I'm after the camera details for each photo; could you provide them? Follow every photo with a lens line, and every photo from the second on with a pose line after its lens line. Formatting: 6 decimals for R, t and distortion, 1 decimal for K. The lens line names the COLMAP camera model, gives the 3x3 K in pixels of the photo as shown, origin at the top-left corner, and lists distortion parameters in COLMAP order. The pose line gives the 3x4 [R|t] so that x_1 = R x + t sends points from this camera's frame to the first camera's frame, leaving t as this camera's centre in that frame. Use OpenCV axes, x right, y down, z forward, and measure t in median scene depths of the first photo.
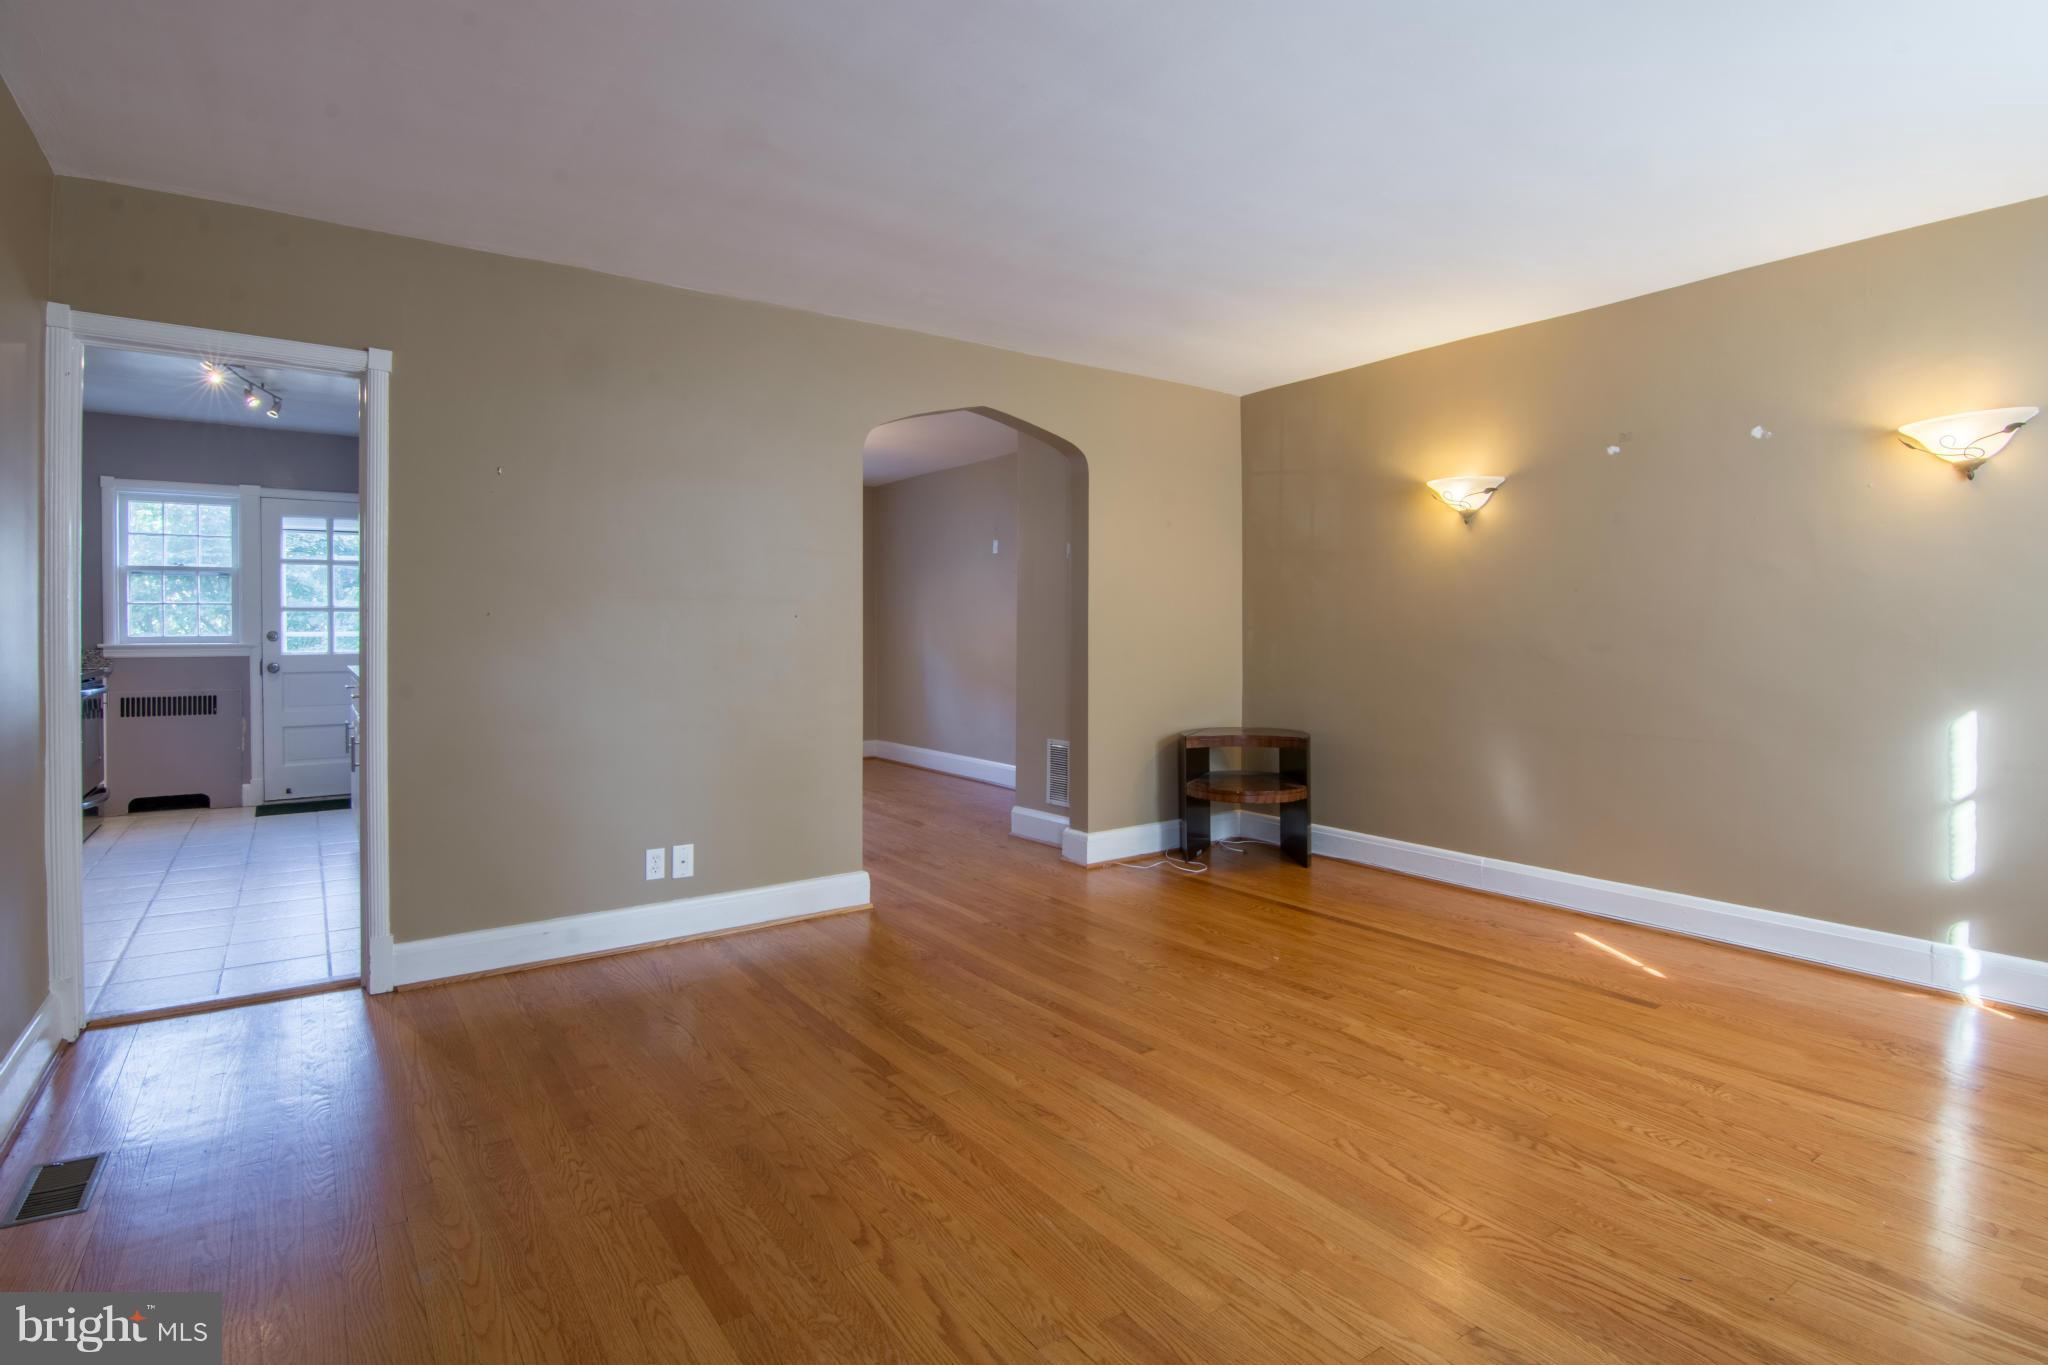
lens RADIAL K [[1022.1, 0, 1028.0], [0, 1022.1, 630.8], [0, 0, 1]] dist [-0.000913, -0.017635]
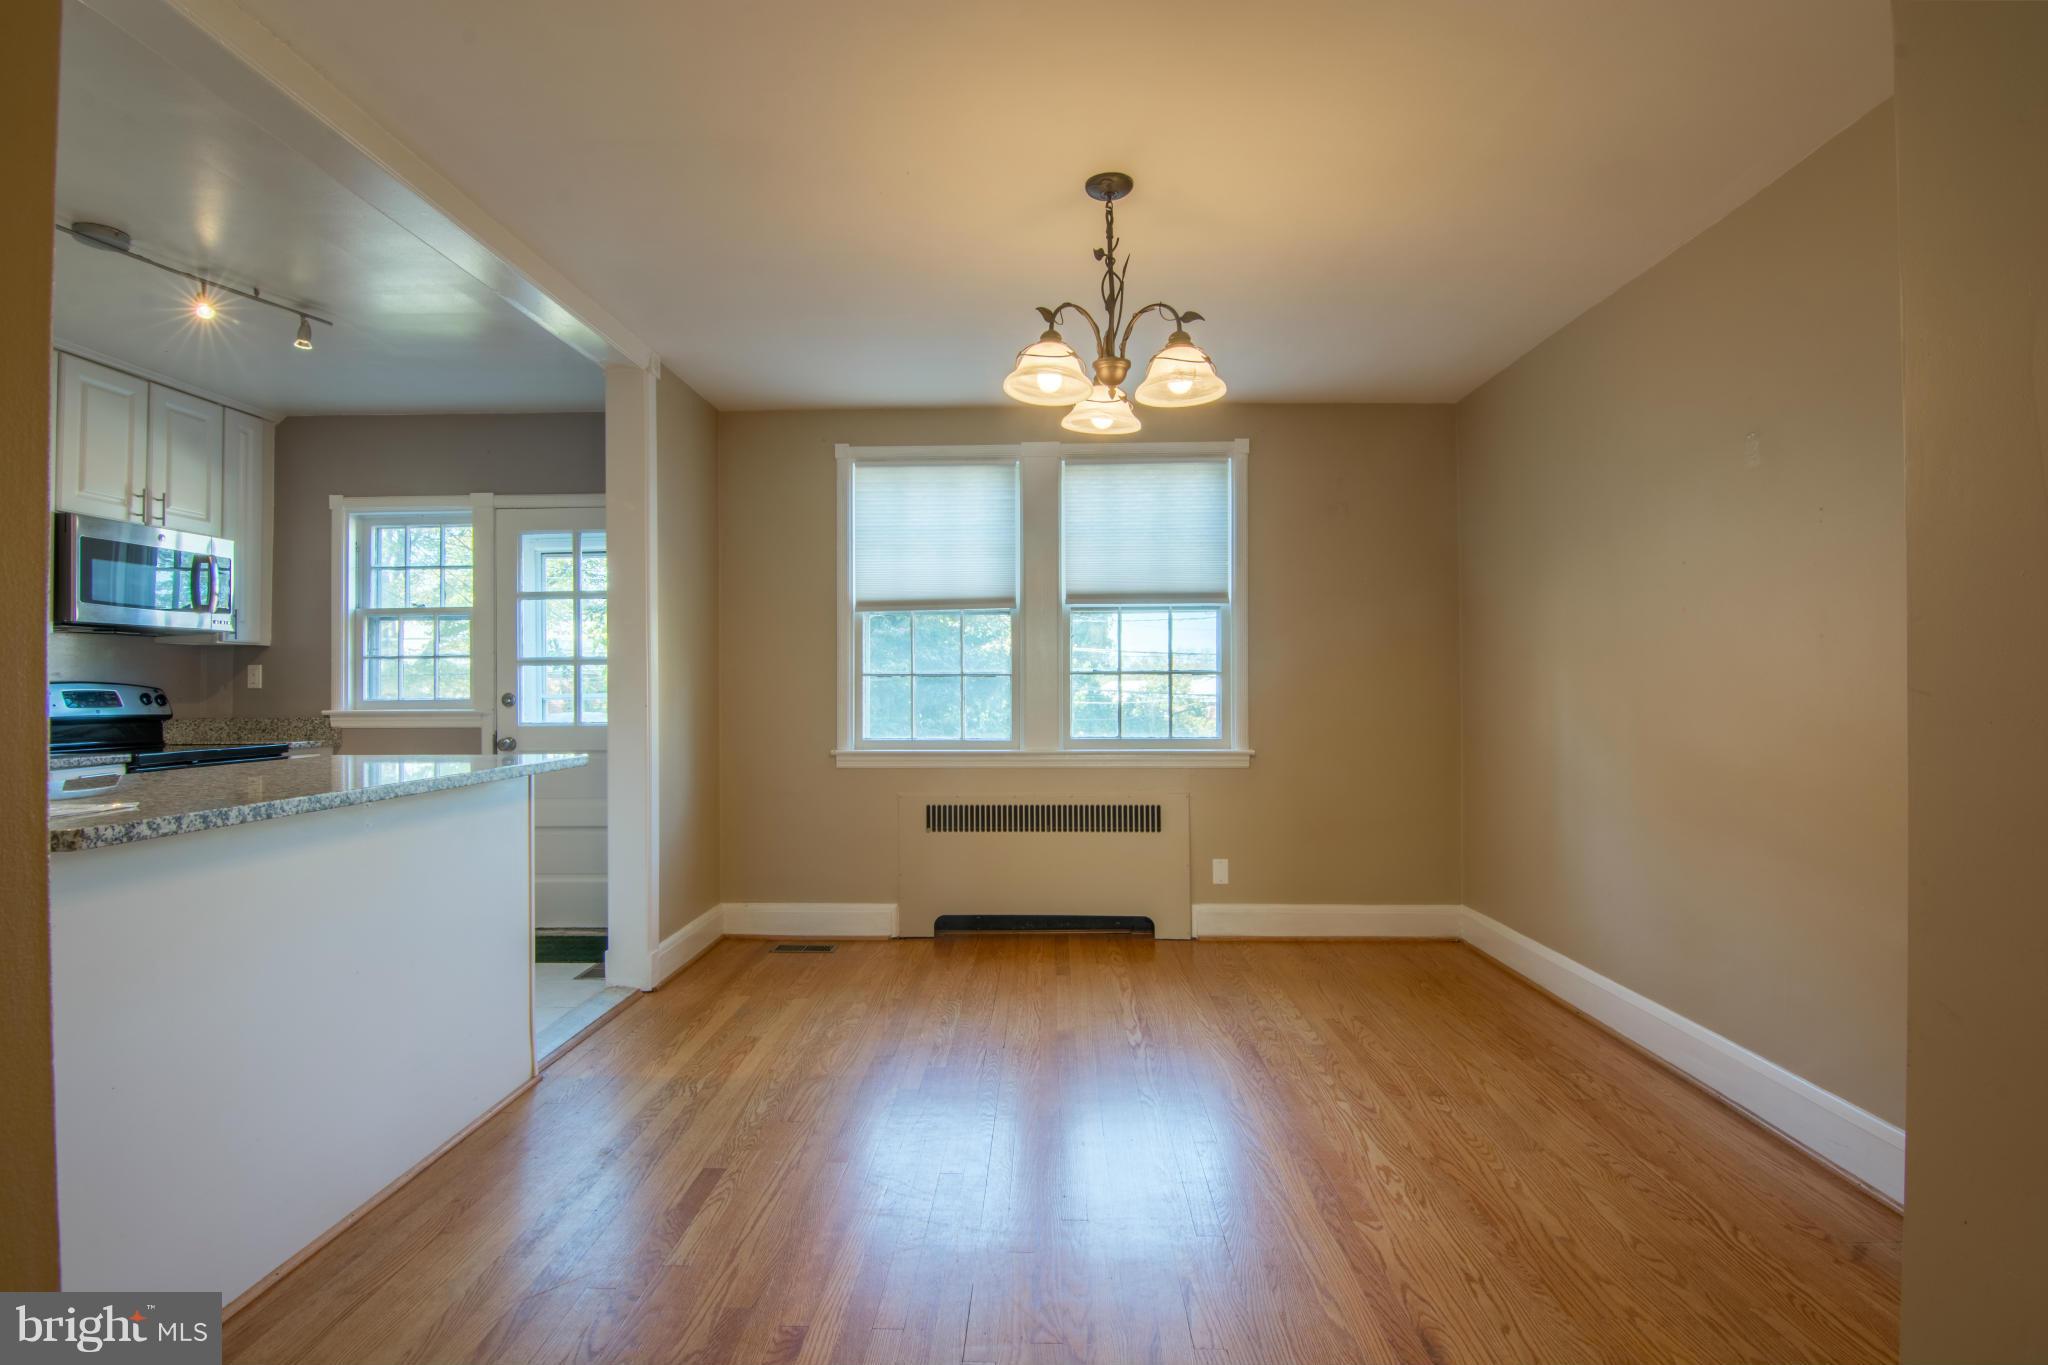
lens RADIAL K [[1009.4, 0, 1012.4], [0, 1009.4, 680.5], [0, 0, 1]] dist [0.002039, -0.014128]
pose [[0.790795, -0.010502, -0.611991, -0.023211], [0.005874, 0.999937, -0.009569, 0.000761], [0.612053, 0.003973, 0.790807, 0.728112]]
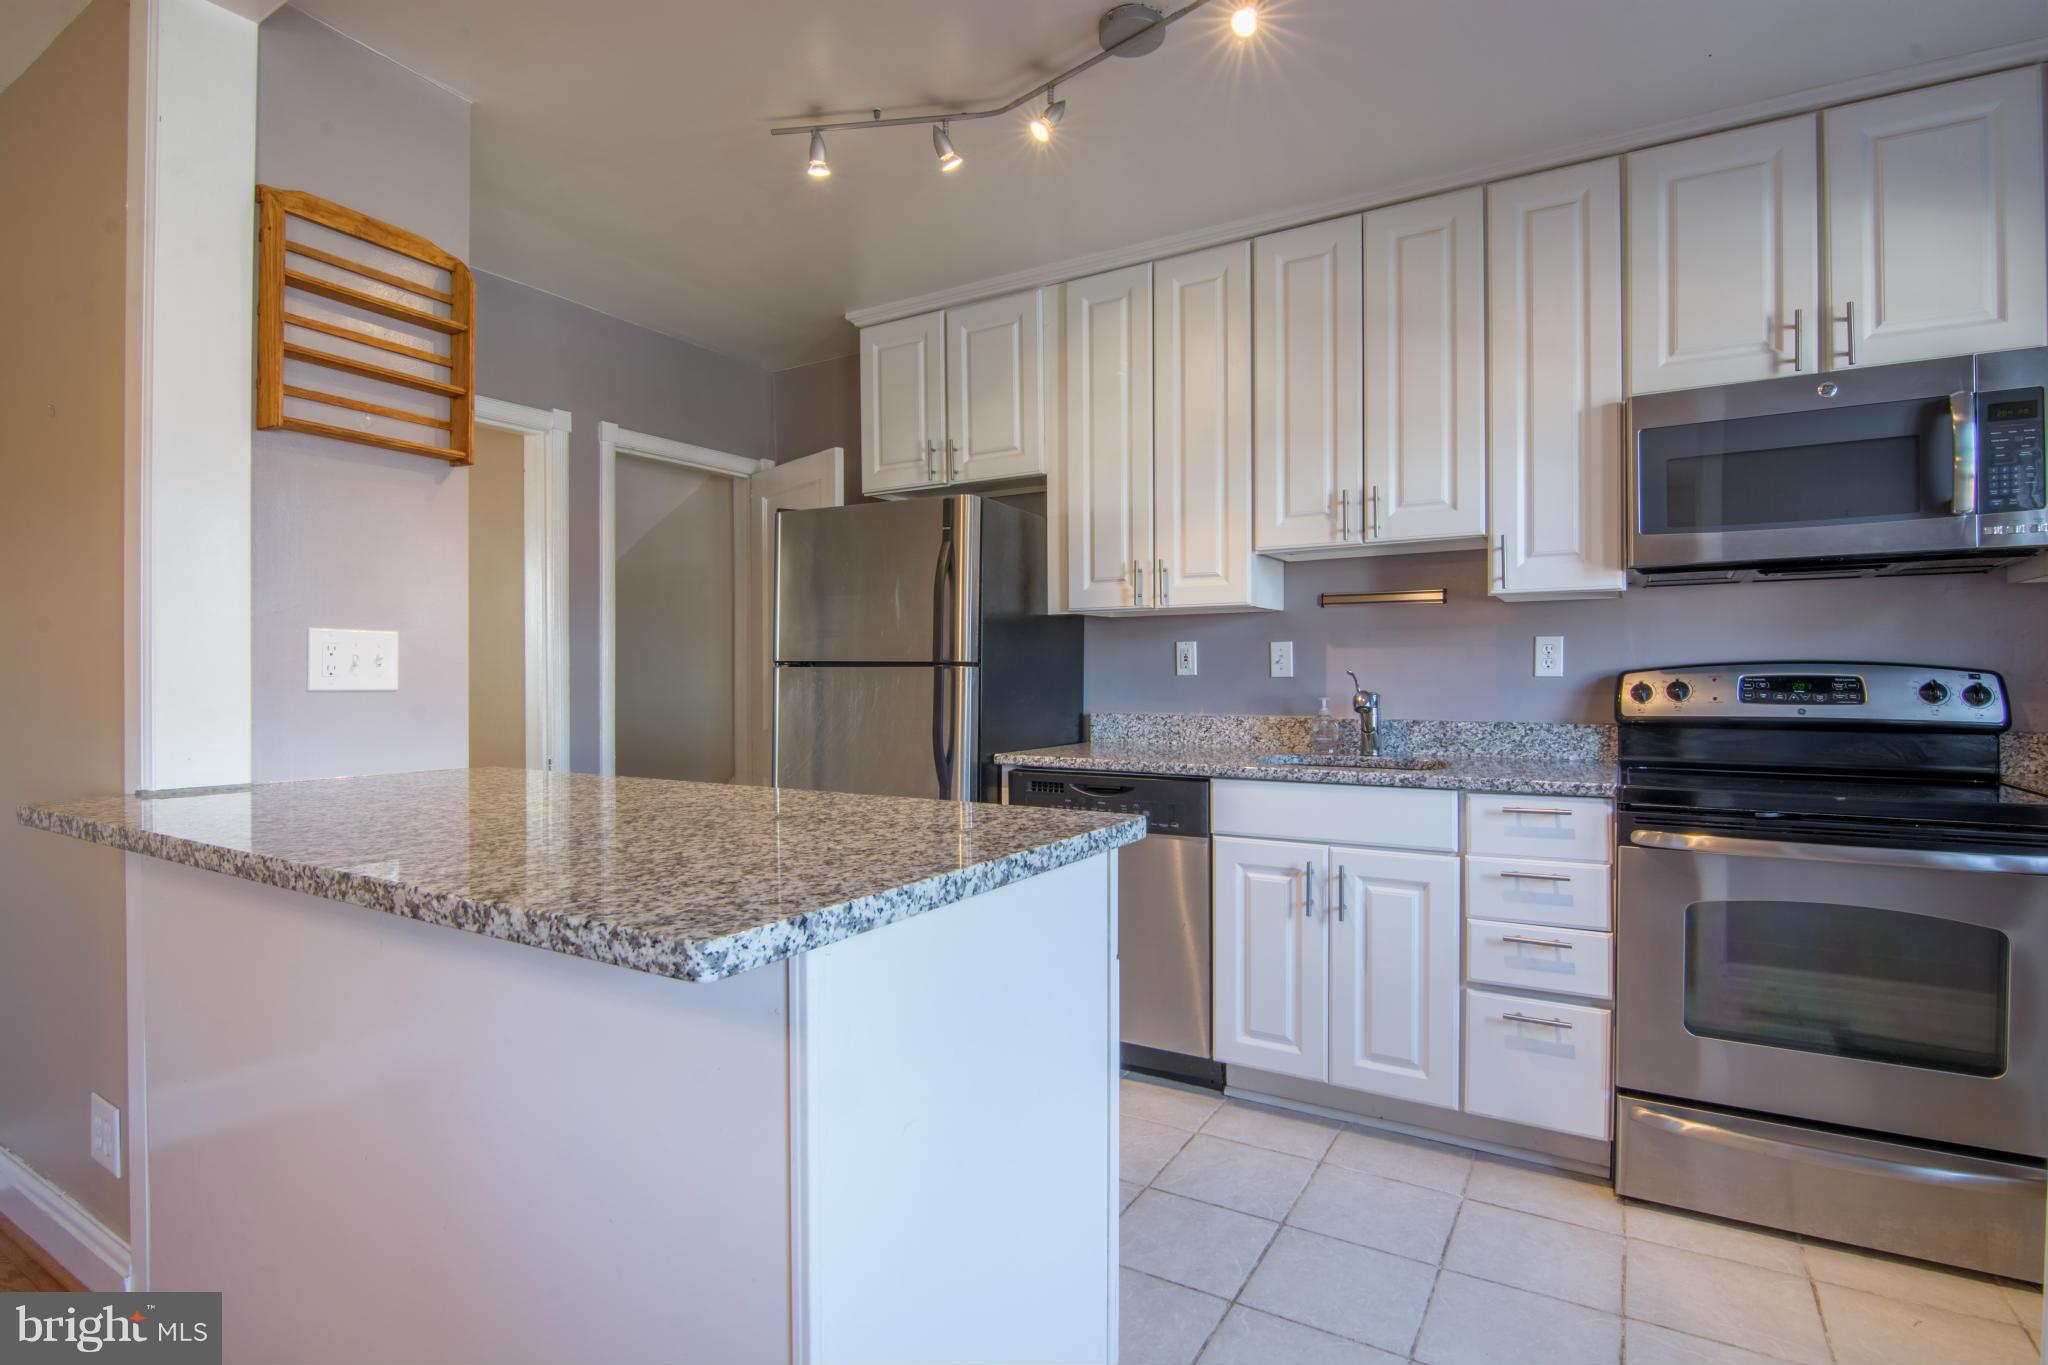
lens RADIAL K [[1009.4, 0, 1012.4], [0, 1009.4, 680.5], [0, 0, 1]] dist [0.002039, -0.014128]
pose [[-0.922659, -0.001533, -0.385613, -0.474473], [-0.002044, 0.999997, 0.000913, -0.000216], [0.385611, 0.001631, -0.922660, 1.127038]]
